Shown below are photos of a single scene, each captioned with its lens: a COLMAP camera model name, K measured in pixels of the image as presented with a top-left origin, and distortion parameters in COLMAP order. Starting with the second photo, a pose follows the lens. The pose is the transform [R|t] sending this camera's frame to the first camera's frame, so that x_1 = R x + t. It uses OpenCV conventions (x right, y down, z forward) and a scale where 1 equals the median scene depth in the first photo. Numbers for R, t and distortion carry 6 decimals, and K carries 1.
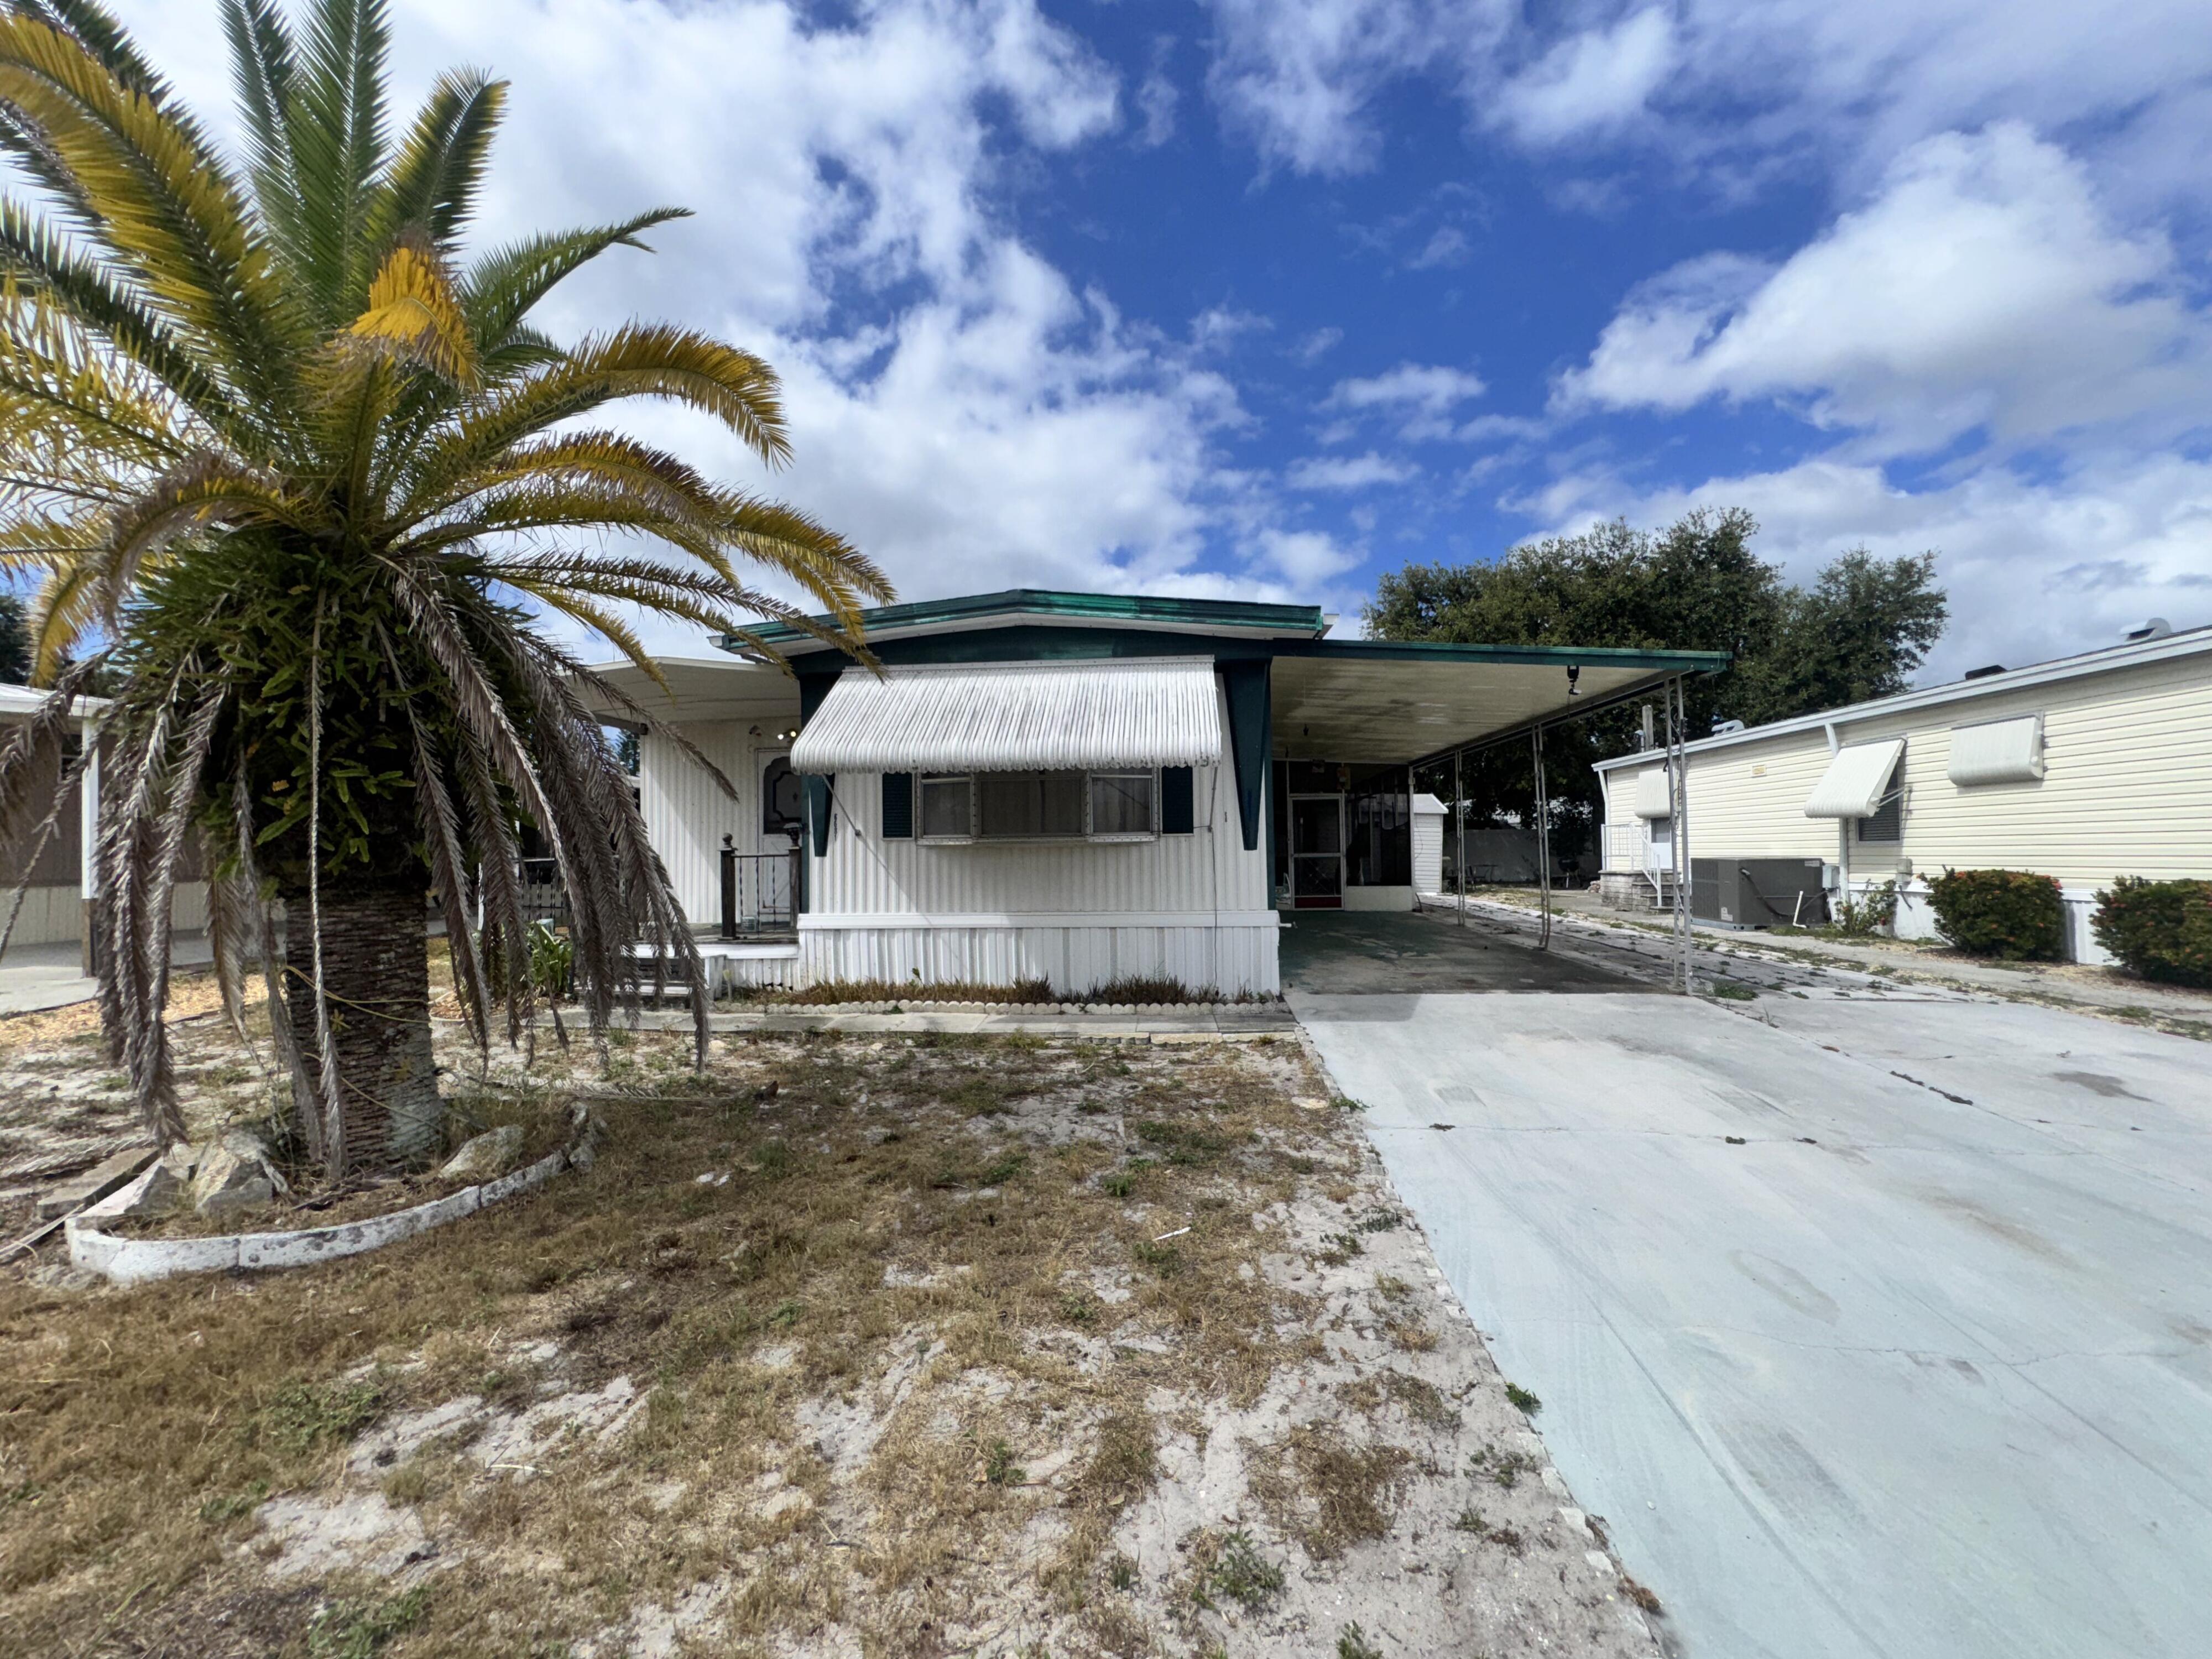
lens RADIAL K [[883.6, 0, 1068.5], [0, 883.6, 823.8], [0, 0, 1]] dist [-0.004012, 0.000855]
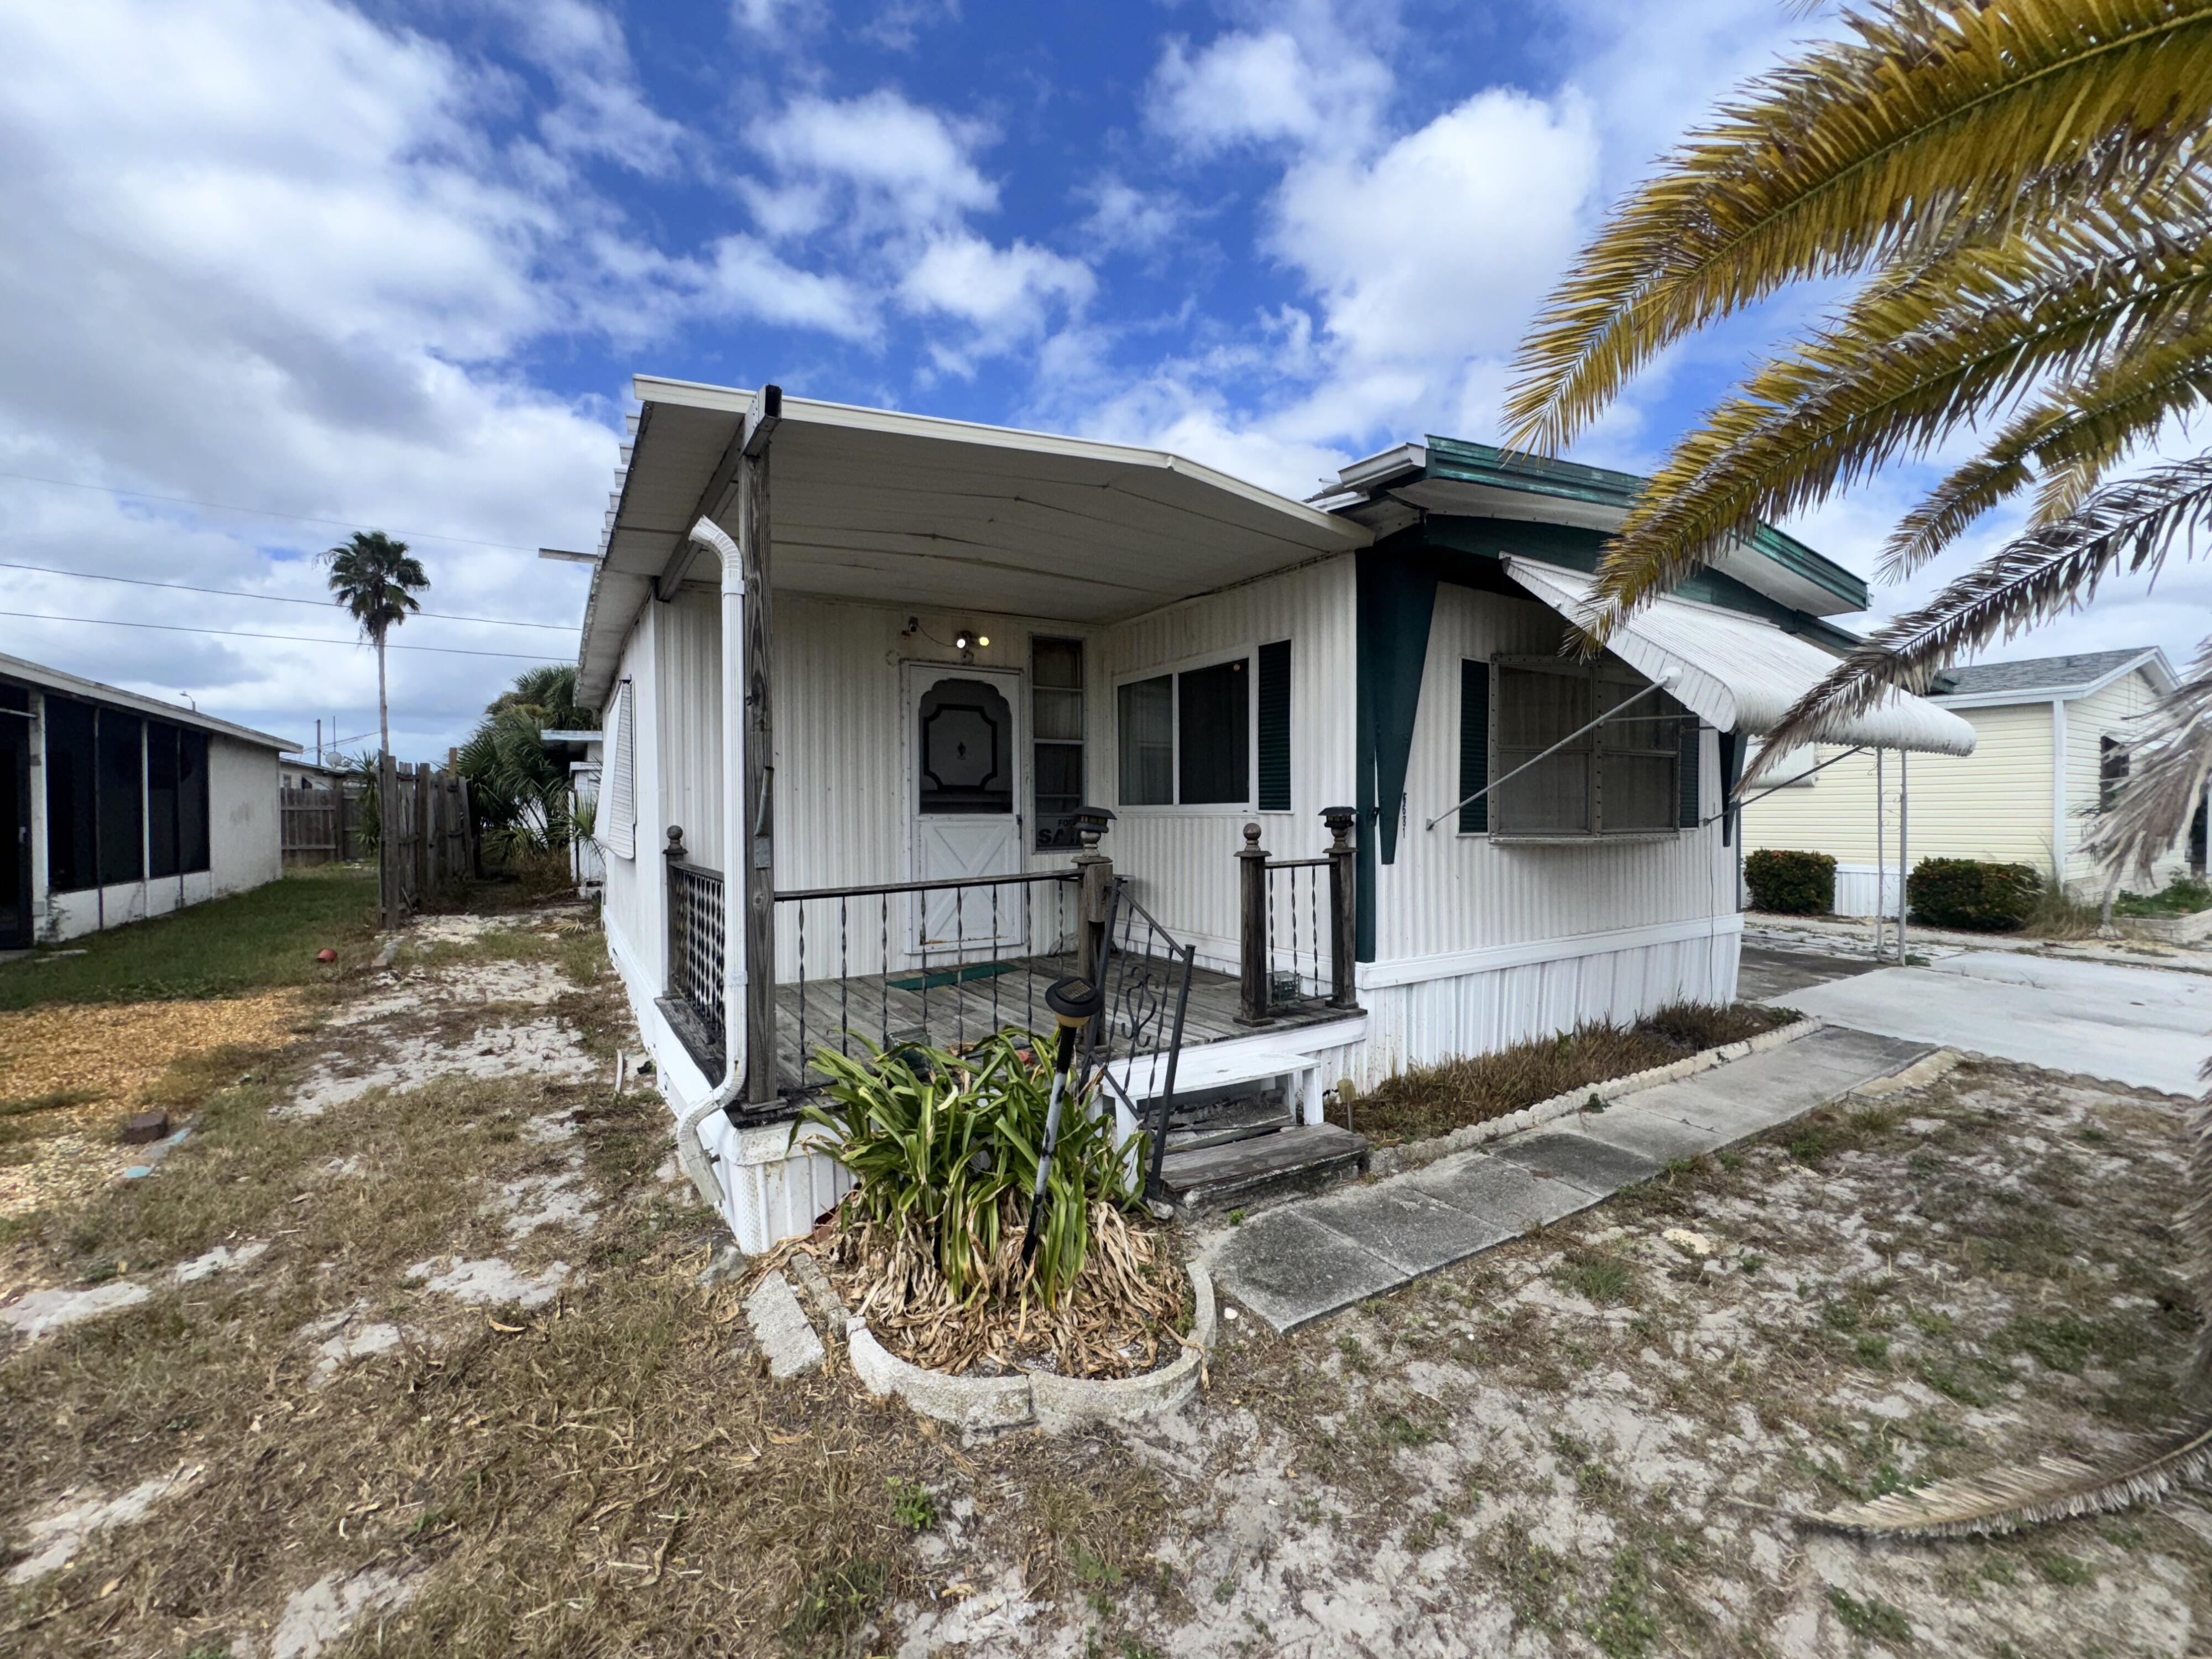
lens RADIAL K [[883.6, 0, 1099.7], [0, 883.6, 827.5], [0, 0, 1]] dist [-0.004012, 0.000855]
pose [[0.790706, 0.001334, 0.612194, -1.331397], [-0.027476, 0.999067, 0.033309, -0.003082], [-0.611579, -0.043158, 0.790005, 1.082930]]
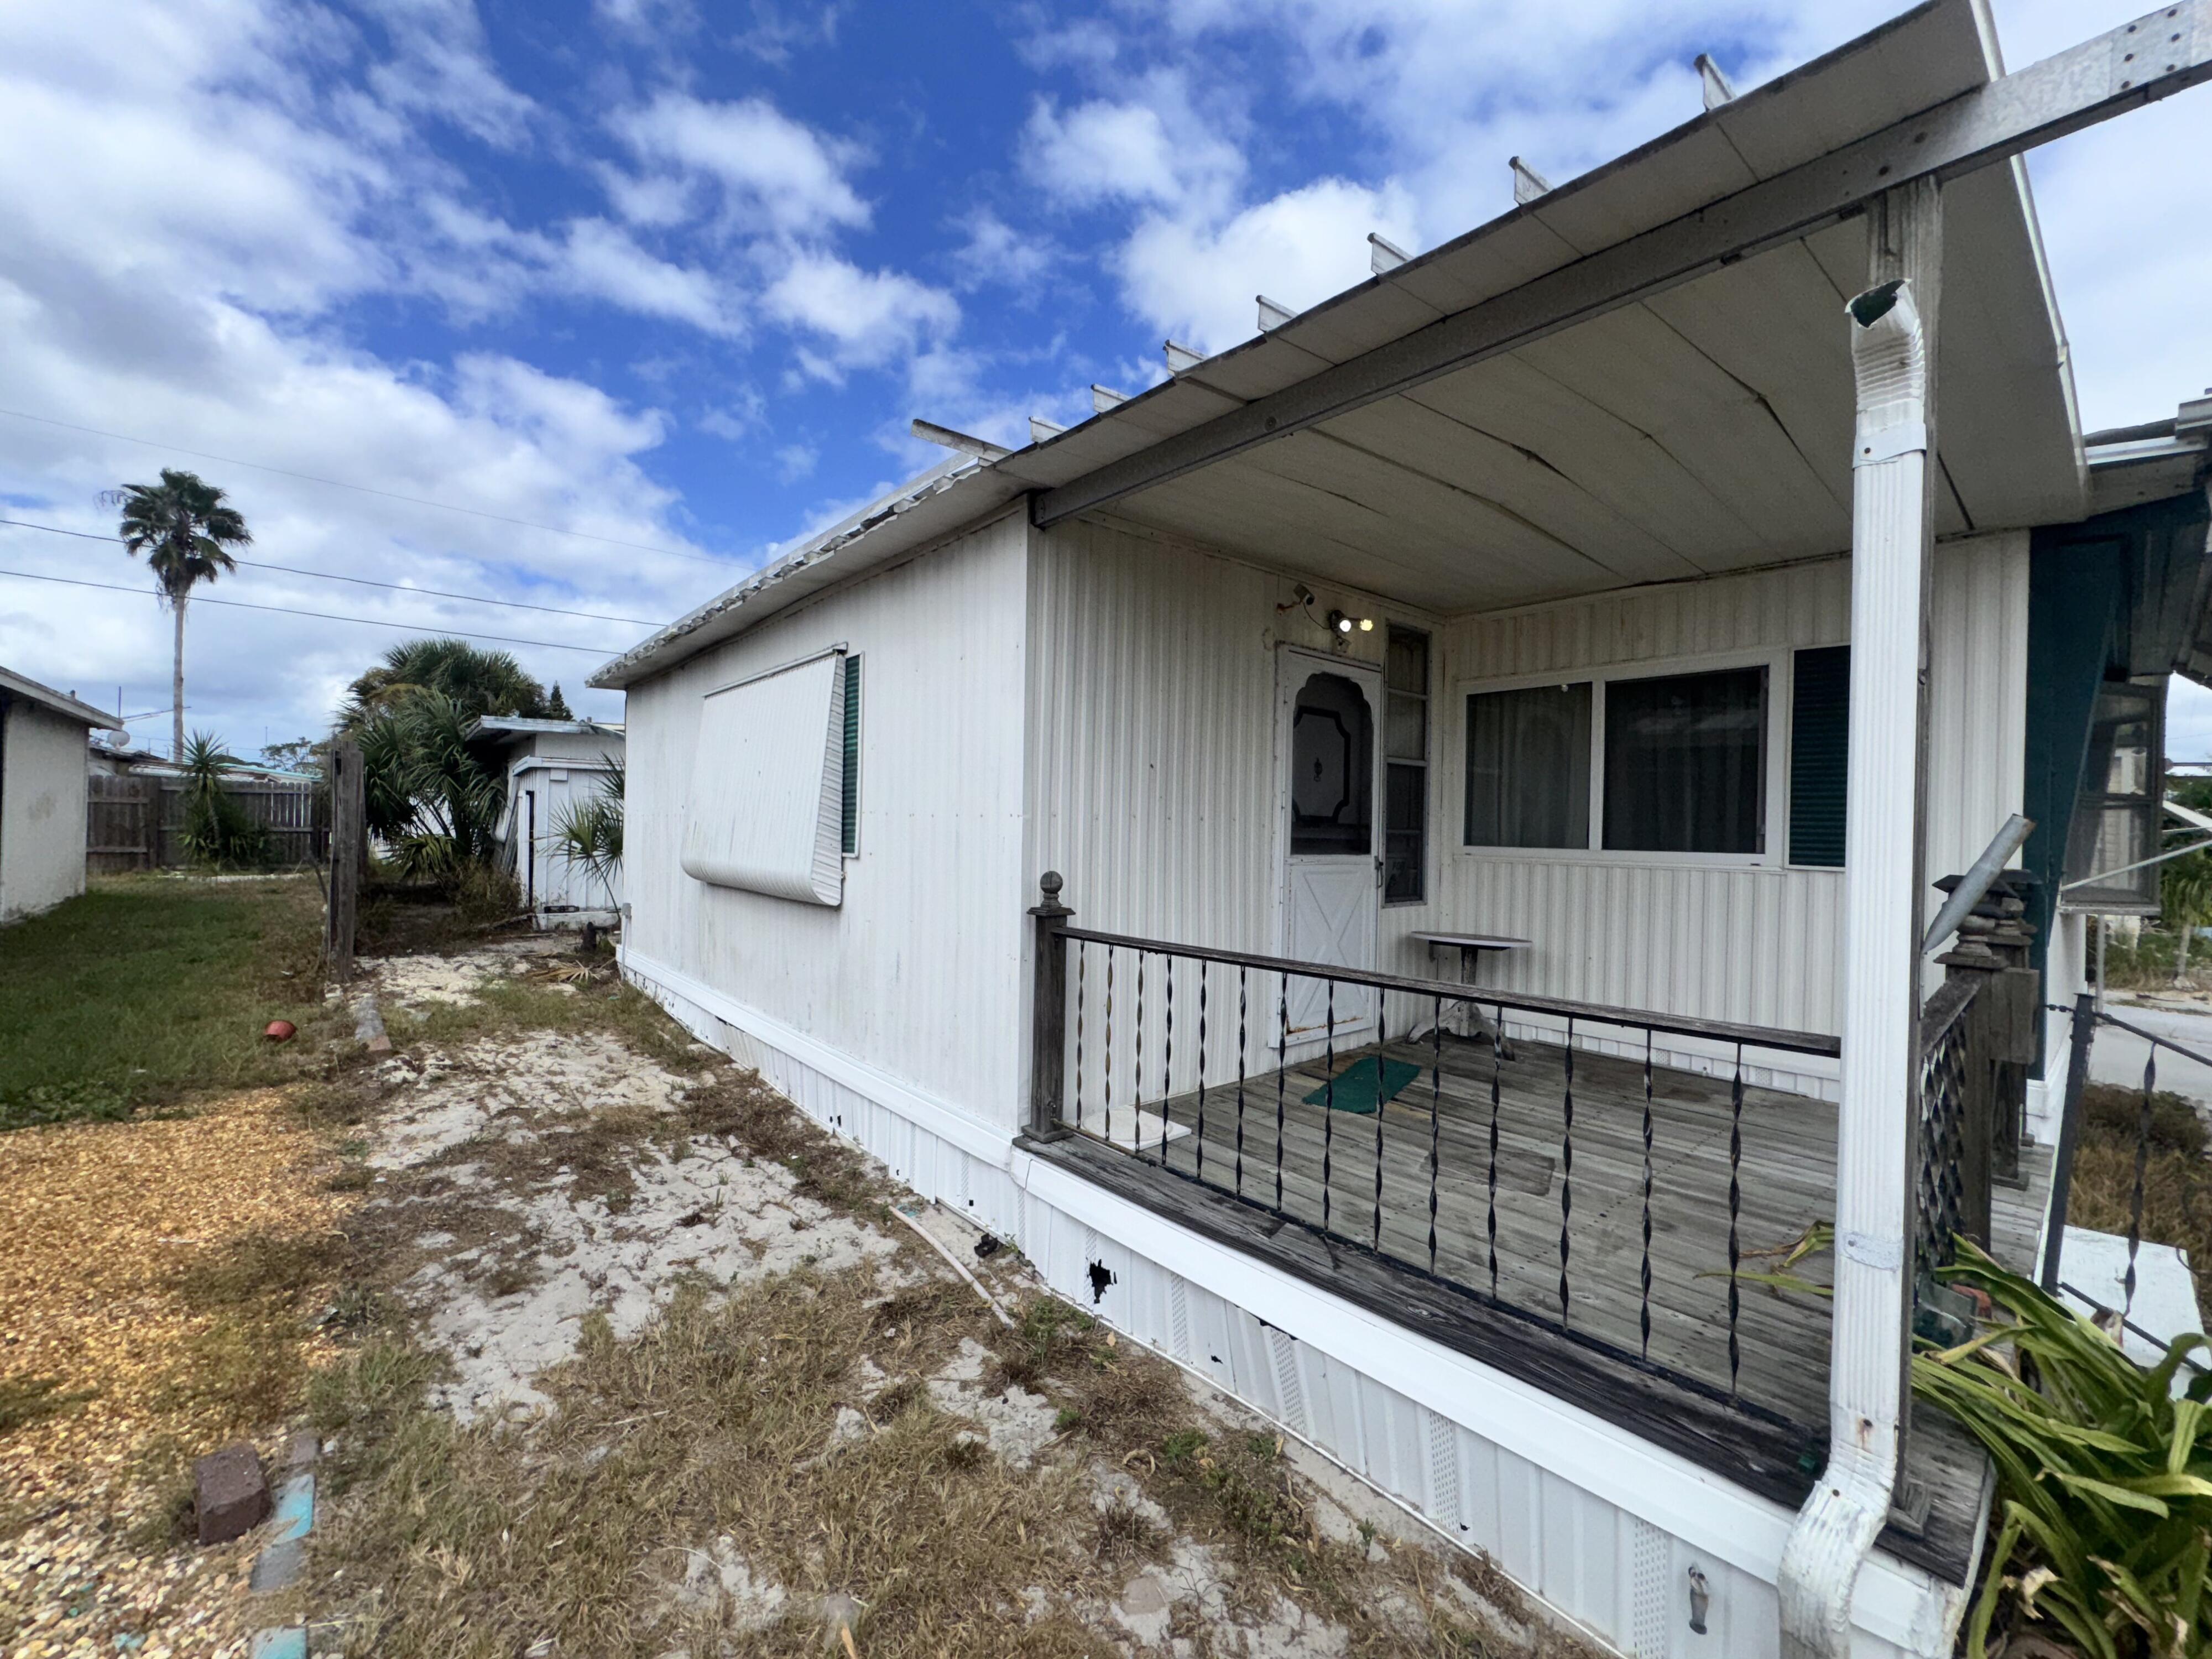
lens RADIAL K [[883.6, 0, 1088.6], [0, 883.6, 796.5], [0, 0, 1]] dist [-0.004012, 0.000855]
pose [[0.690035, 0.058582, 0.721401, -1.577579], [-0.058355, 0.997977, -0.025224, 0.003646], [-0.721420, -0.024692, 0.692058, 1.746883]]
